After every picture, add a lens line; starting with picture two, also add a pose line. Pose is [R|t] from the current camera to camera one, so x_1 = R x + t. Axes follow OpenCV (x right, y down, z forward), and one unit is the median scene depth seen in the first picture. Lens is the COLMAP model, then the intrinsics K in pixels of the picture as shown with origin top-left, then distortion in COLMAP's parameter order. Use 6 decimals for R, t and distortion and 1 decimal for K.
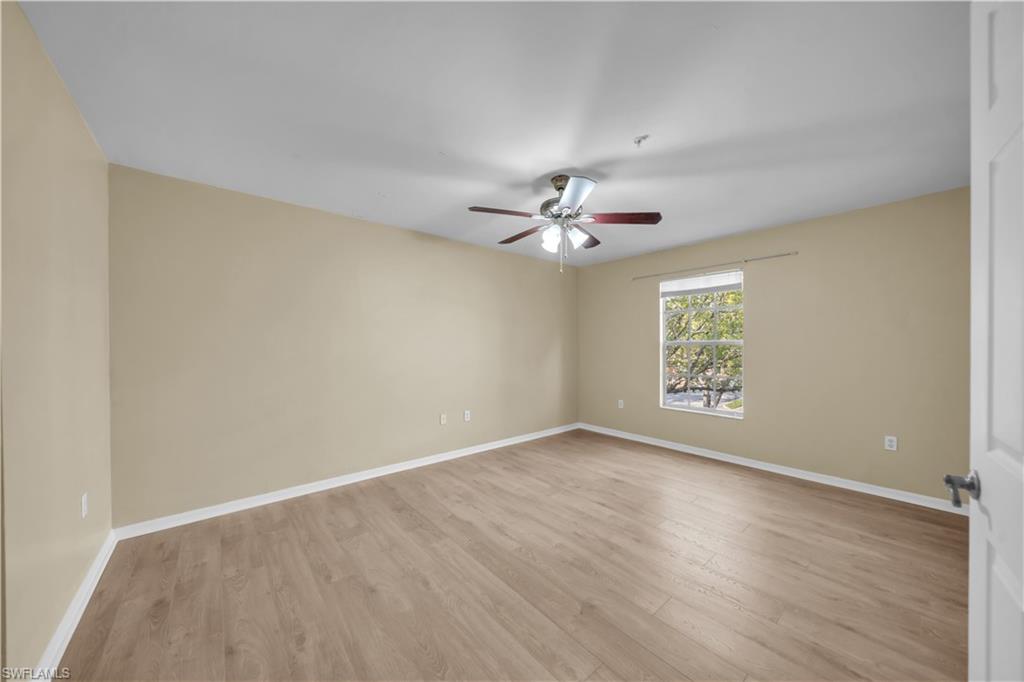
lens RADIAL K [[353.6, 0, 513.9], [0, 353.6, 347.9], [0, 0, 1]] dist [0.000761, -0.001360]
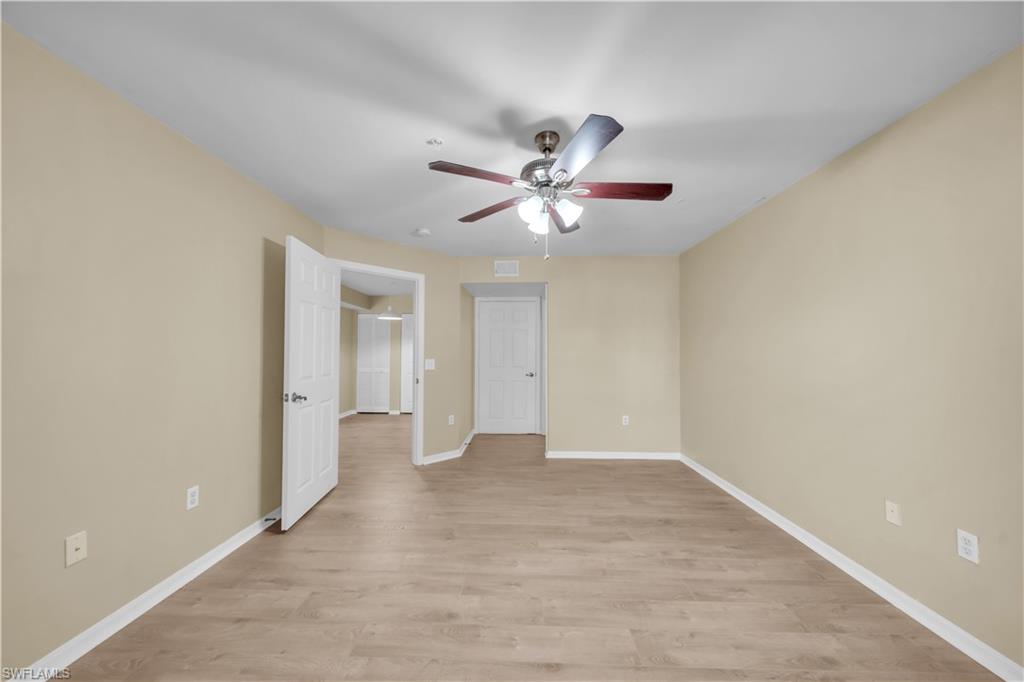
lens RADIAL K [[353.6, 0, 505.4], [0, 353.6, 344.2], [0, 0, 1]] dist [0.000761, -0.001360]
pose [[-0.685554, -0.015456, -0.727858, 0.743552], [-0.006939, 0.999868, -0.014696, -0.011773], [0.727989, -0.005024, -0.685570, 1.446253]]
